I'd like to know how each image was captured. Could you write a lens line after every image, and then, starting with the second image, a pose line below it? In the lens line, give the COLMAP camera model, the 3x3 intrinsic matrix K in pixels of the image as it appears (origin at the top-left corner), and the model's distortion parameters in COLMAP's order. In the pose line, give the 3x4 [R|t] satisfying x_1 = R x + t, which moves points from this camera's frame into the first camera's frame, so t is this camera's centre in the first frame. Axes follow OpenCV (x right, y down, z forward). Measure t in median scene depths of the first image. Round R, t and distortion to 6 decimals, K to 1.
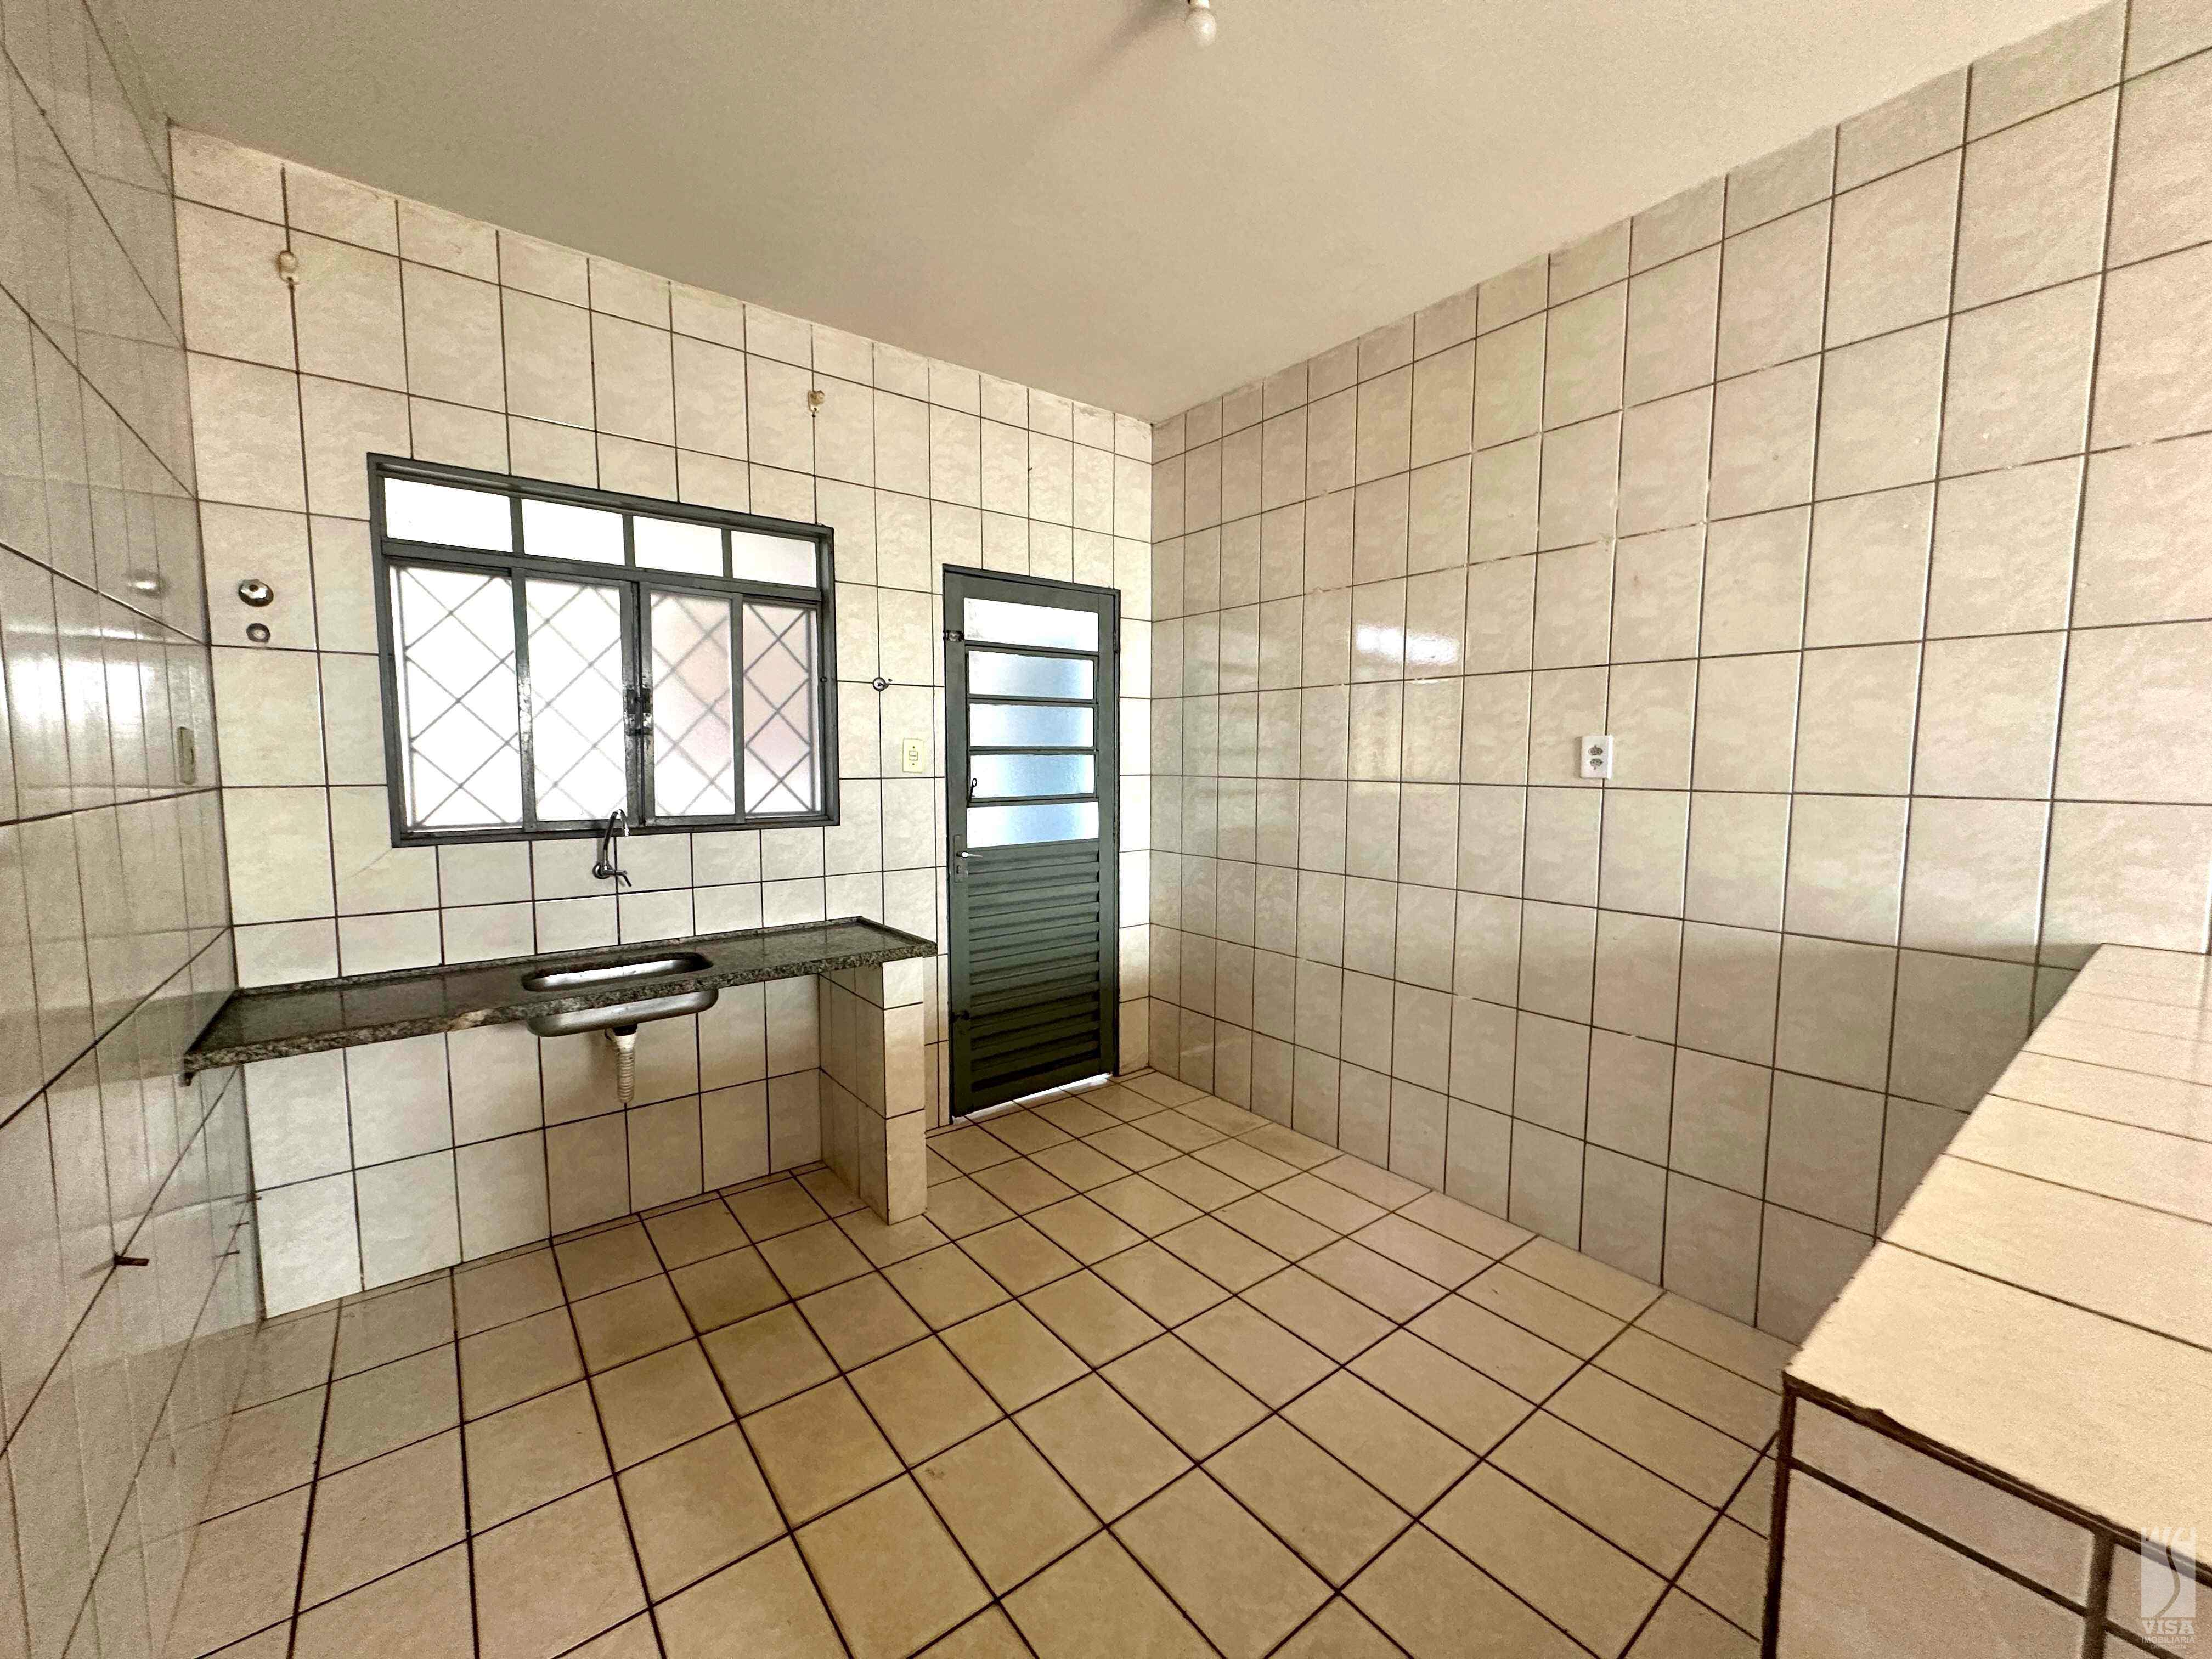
lens RADIAL K [[882.1, 0, 1110.1], [0, 882.1, 815.0], [0, 0, 1]] dist [0.003006, 0.000528]
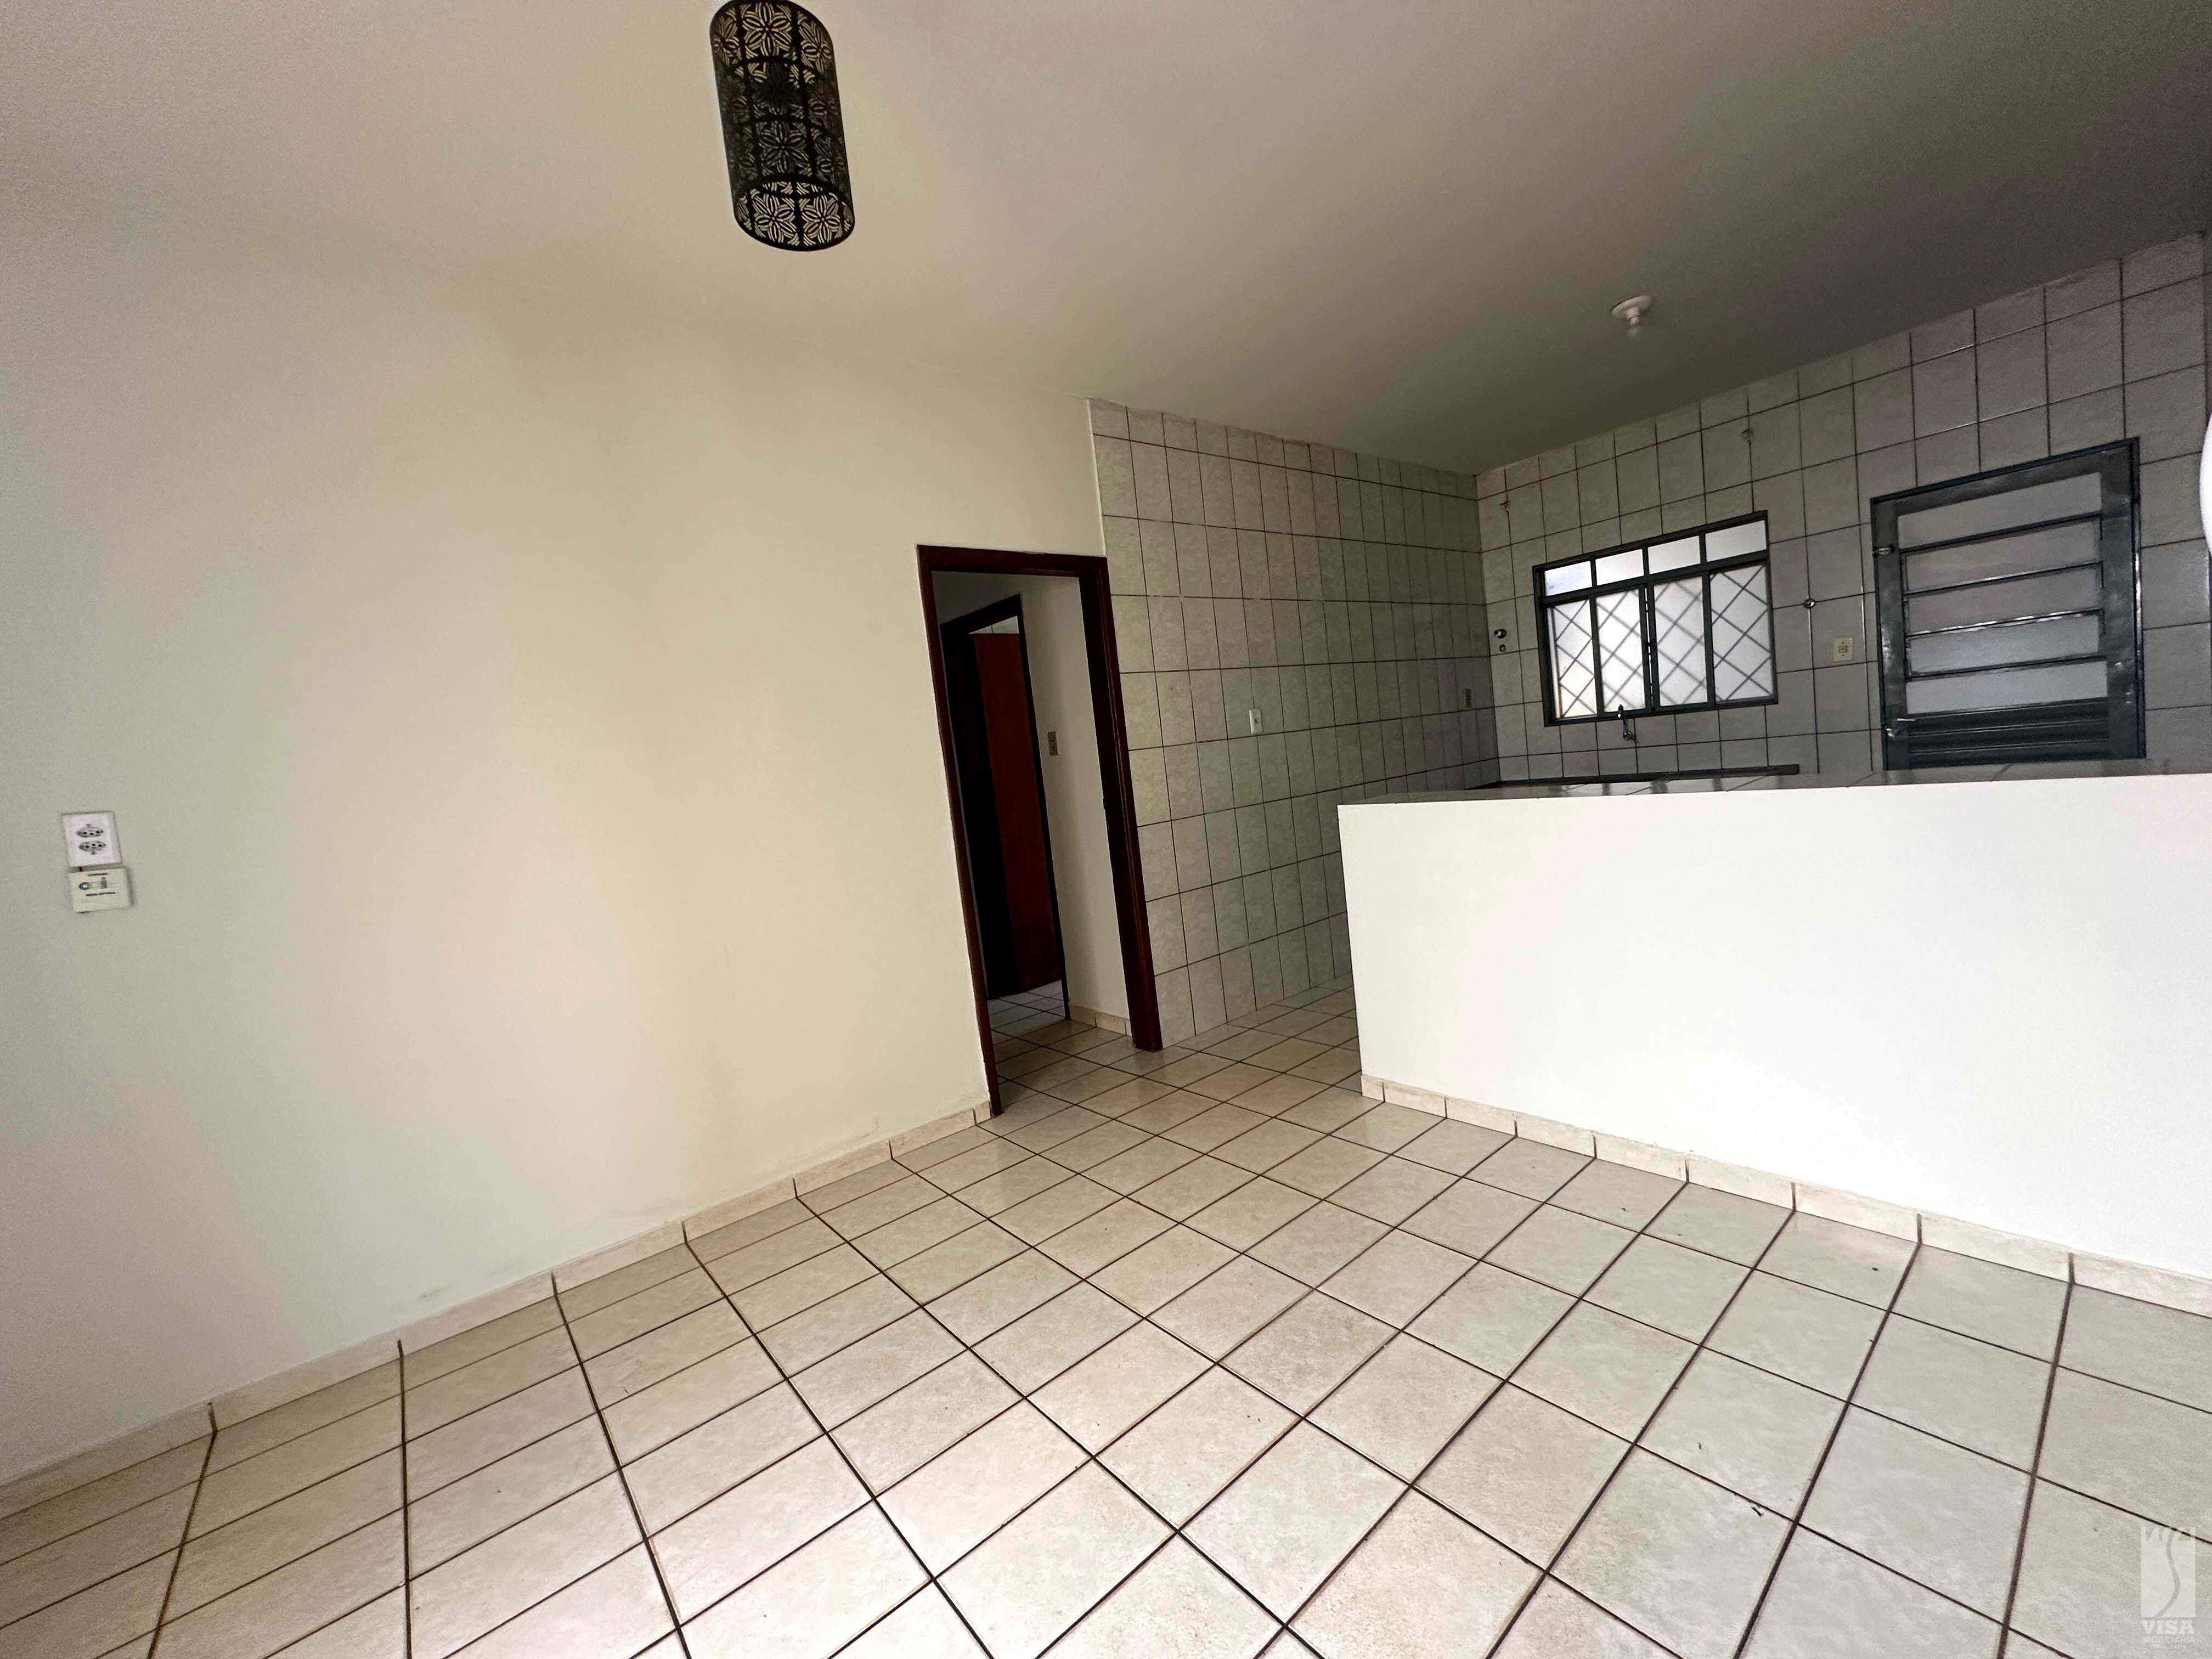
lens RADIAL K [[882.1, 0, 1102.1], [0, 882.1, 830.3], [0, 0, 1]] dist [0.003006, 0.000528]
pose [[0.023538, 0.069107, -0.997332, 1.288127], [0.033769, 0.996984, 0.069880, 0.088819], [0.999152, -0.035324, 0.021134, -0.220206]]
